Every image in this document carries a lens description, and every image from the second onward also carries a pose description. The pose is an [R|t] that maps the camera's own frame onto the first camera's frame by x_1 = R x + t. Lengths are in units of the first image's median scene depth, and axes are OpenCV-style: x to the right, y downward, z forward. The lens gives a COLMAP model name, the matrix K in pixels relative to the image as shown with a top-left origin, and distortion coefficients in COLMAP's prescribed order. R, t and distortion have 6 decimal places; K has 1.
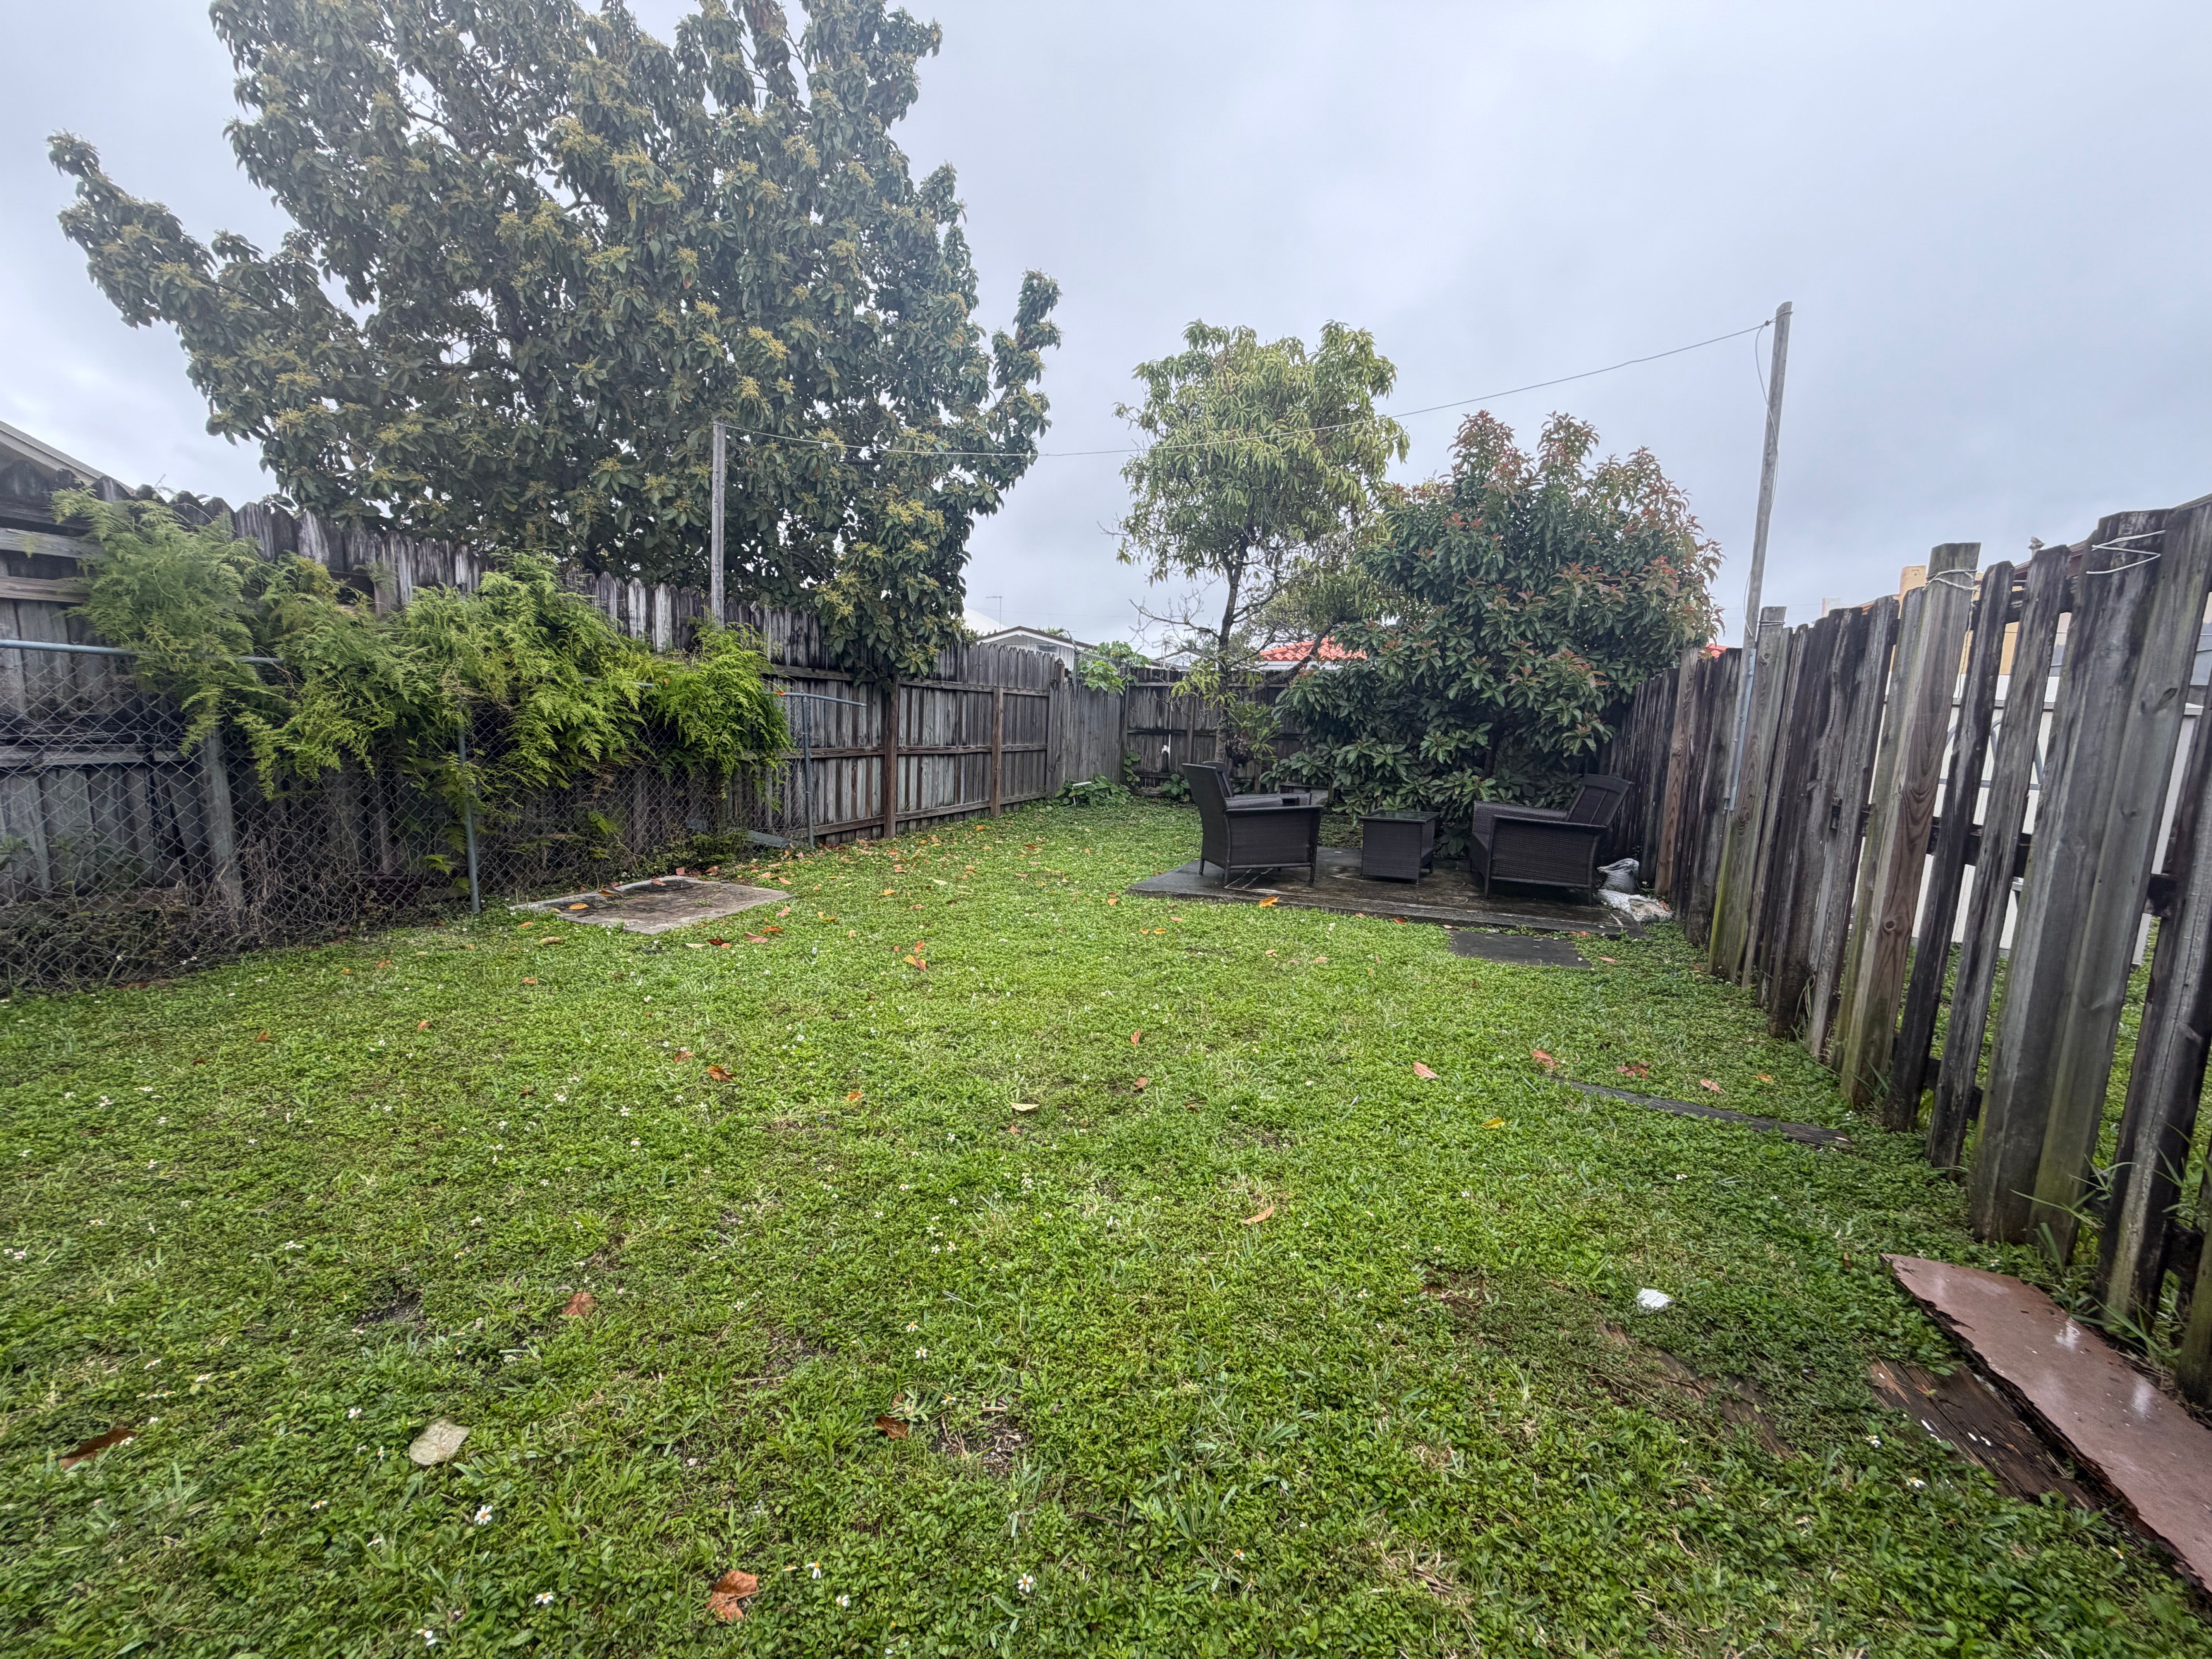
lens RADIAL K [[881.8, 0, 1091.4], [0, 881.8, 829.8], [0, 0, 1]] dist [0.008273, 0.000329]
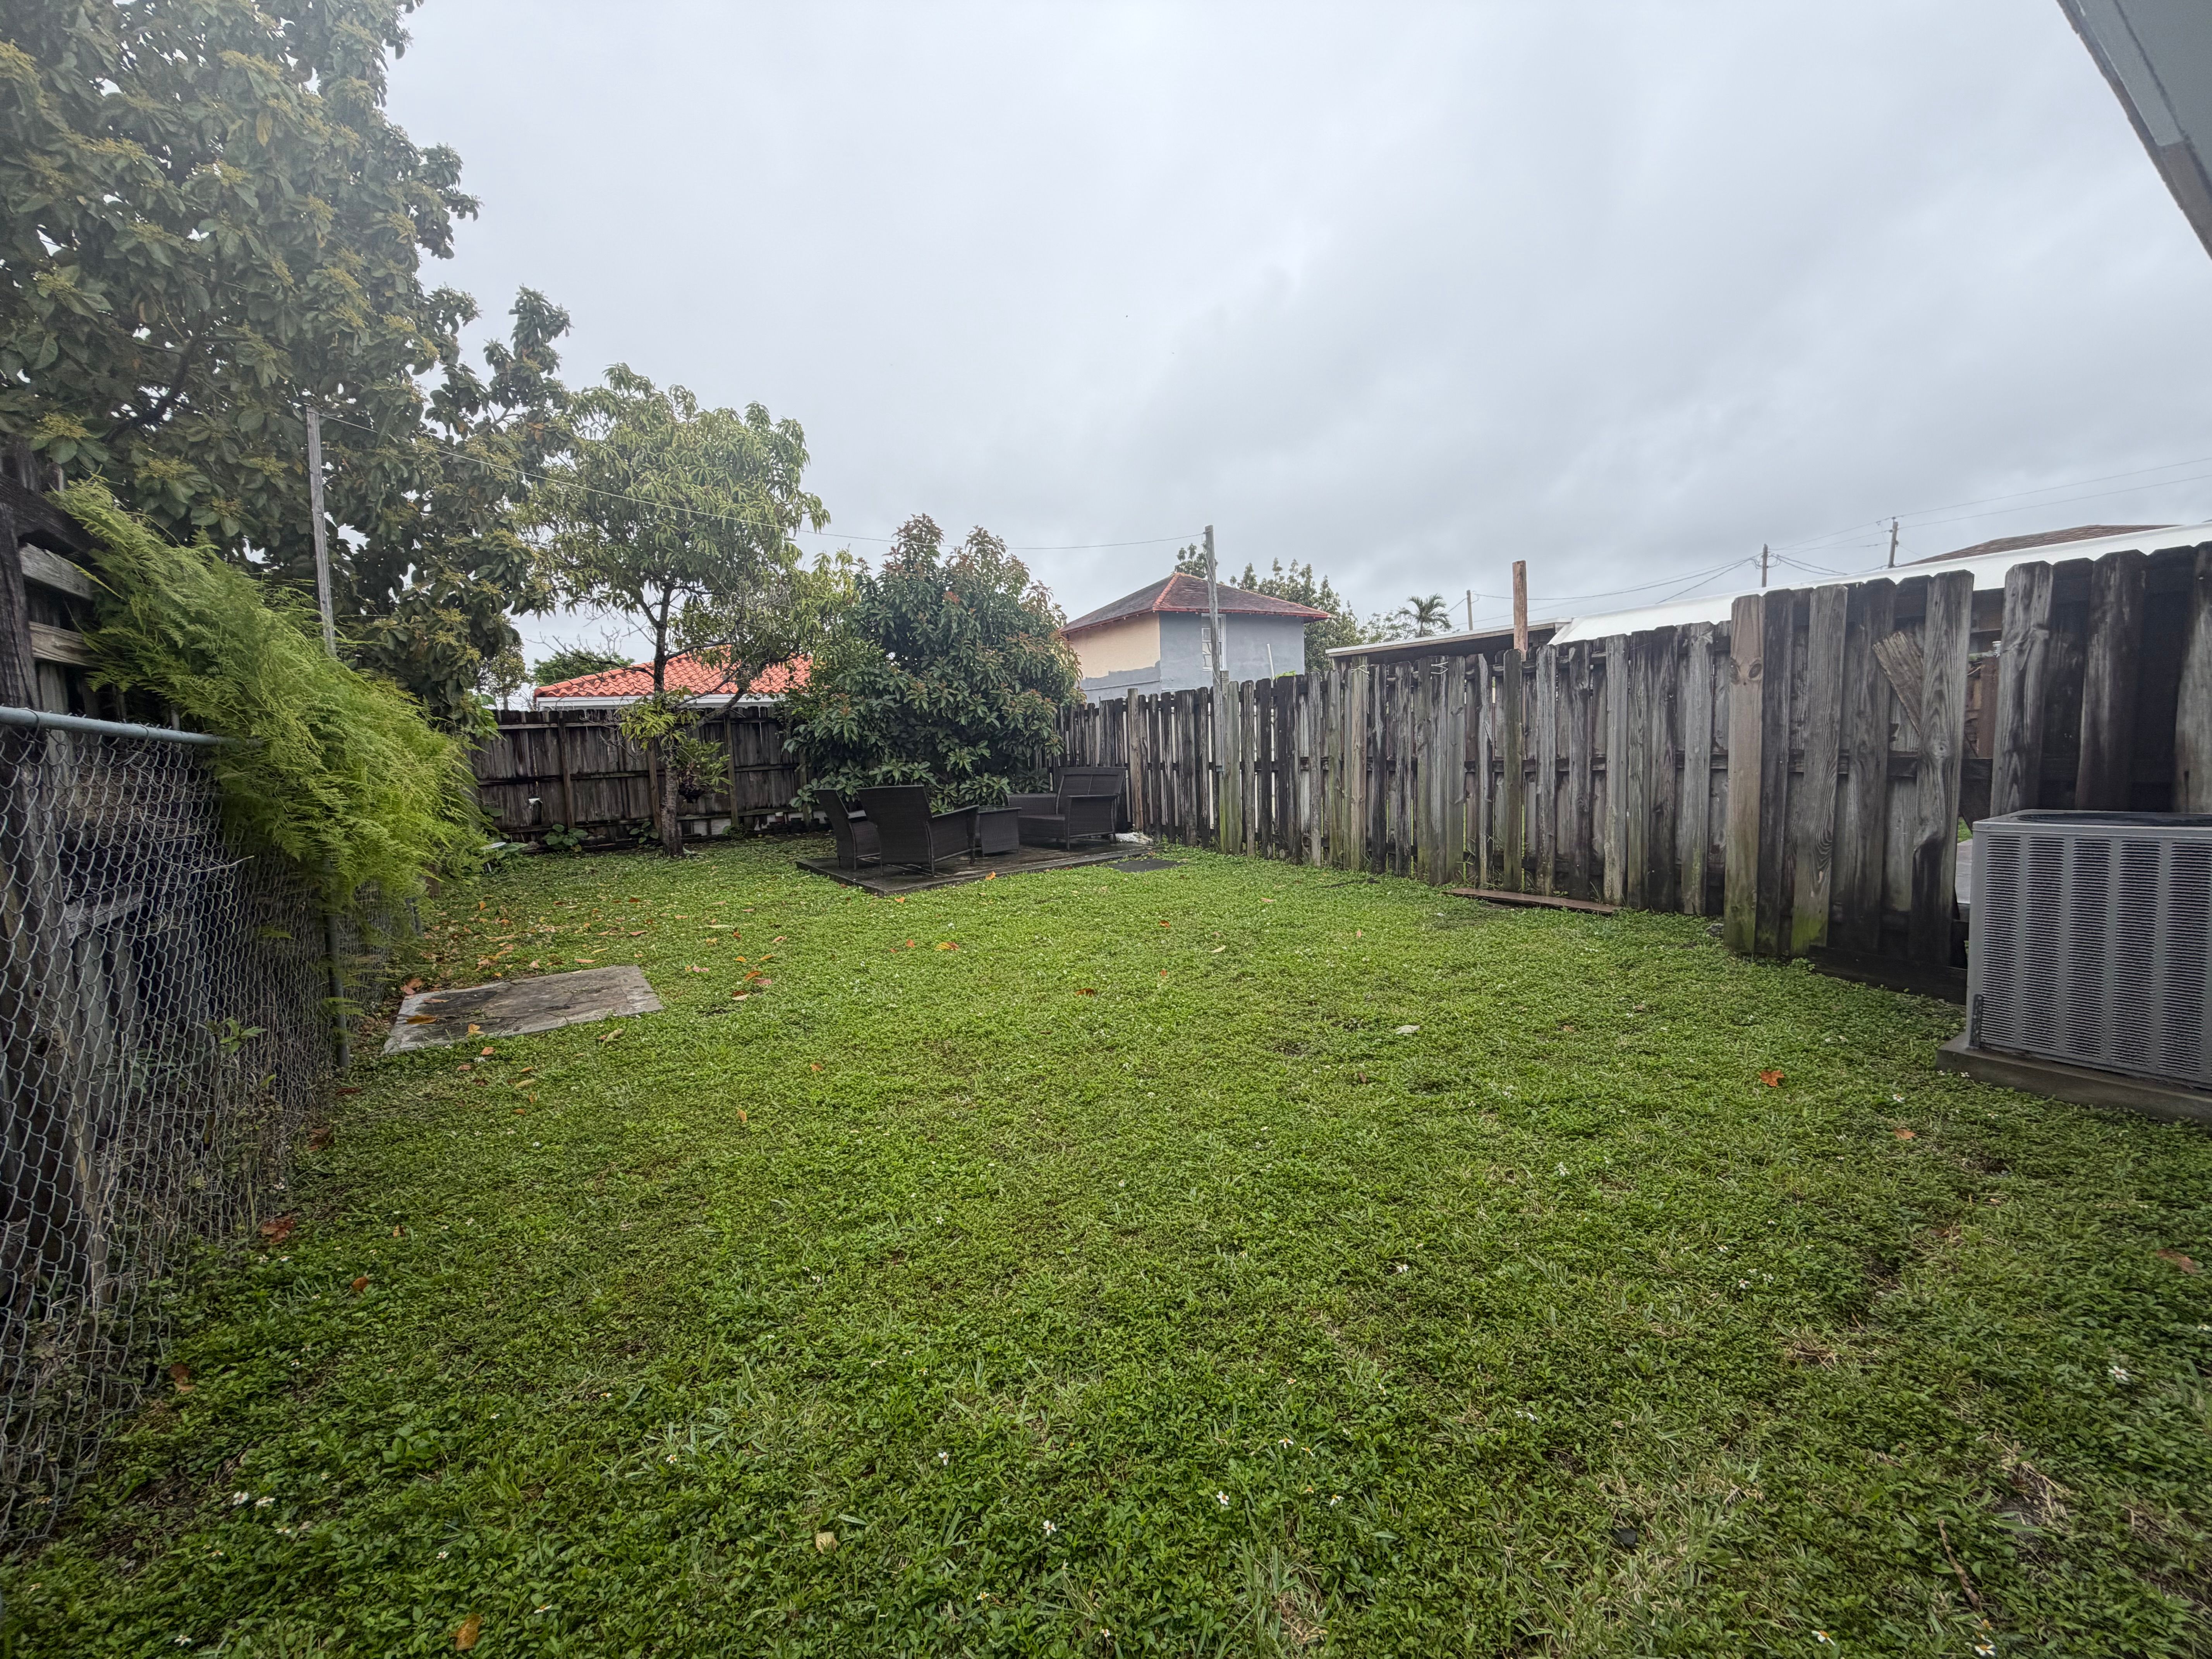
lens RADIAL K [[881.8, 0, 1091.4], [0, 881.8, 829.8], [0, 0, 1]] dist [0.008273, 0.000329]
pose [[0.592209, -0.140448, 0.793450, -0.534972], [0.167857, 0.984593, 0.048998, -0.017900], [-0.788107, 0.104169, 0.606660, 0.027821]]
